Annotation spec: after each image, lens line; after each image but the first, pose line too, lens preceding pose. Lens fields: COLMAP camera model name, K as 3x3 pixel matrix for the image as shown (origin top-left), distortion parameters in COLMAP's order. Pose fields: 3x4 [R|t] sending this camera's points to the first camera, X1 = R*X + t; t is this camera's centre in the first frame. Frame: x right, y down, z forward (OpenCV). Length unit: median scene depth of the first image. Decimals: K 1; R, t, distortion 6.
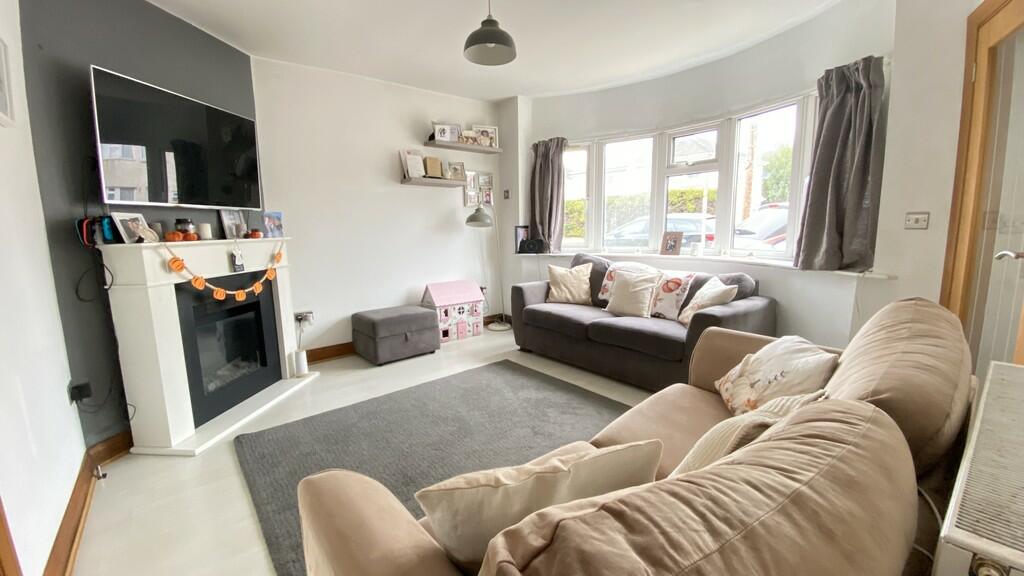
lens RADIAL K [[409.1, 0, 507.3], [0, 409.1, 289.8], [0, 0, 1]] dist [0.022945, -0.023445]
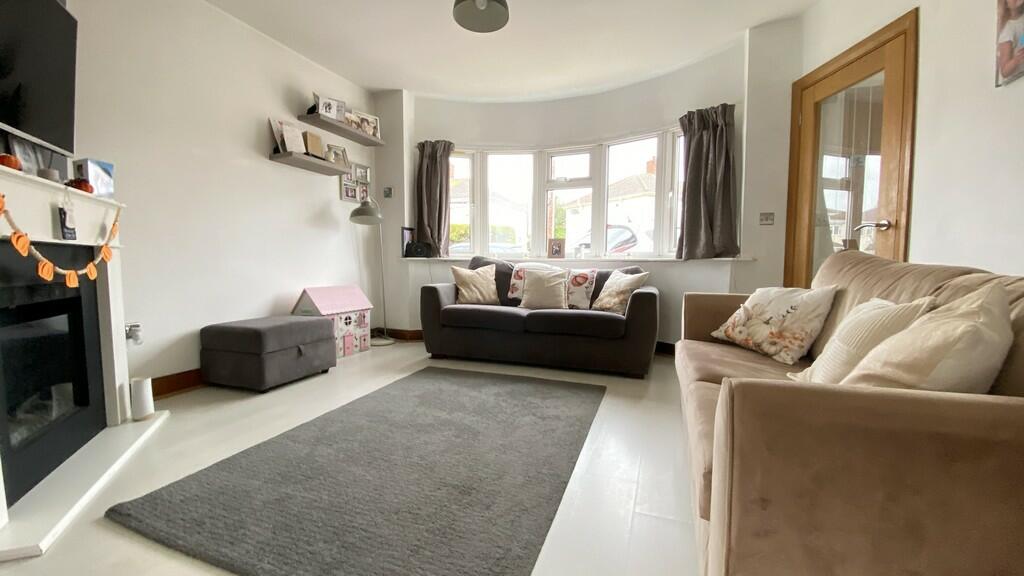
lens RADIAL K [[412.4, 0, 507.6], [0, 412.4, 289.8], [0, 0, 1]] dist [0.022419, -0.021559]
pose [[0.864830, -0.009964, 0.501966, -0.304117], [0.054414, 0.995774, -0.073984, 0.081244], [-0.499107, 0.091298, 0.861717, 0.132314]]
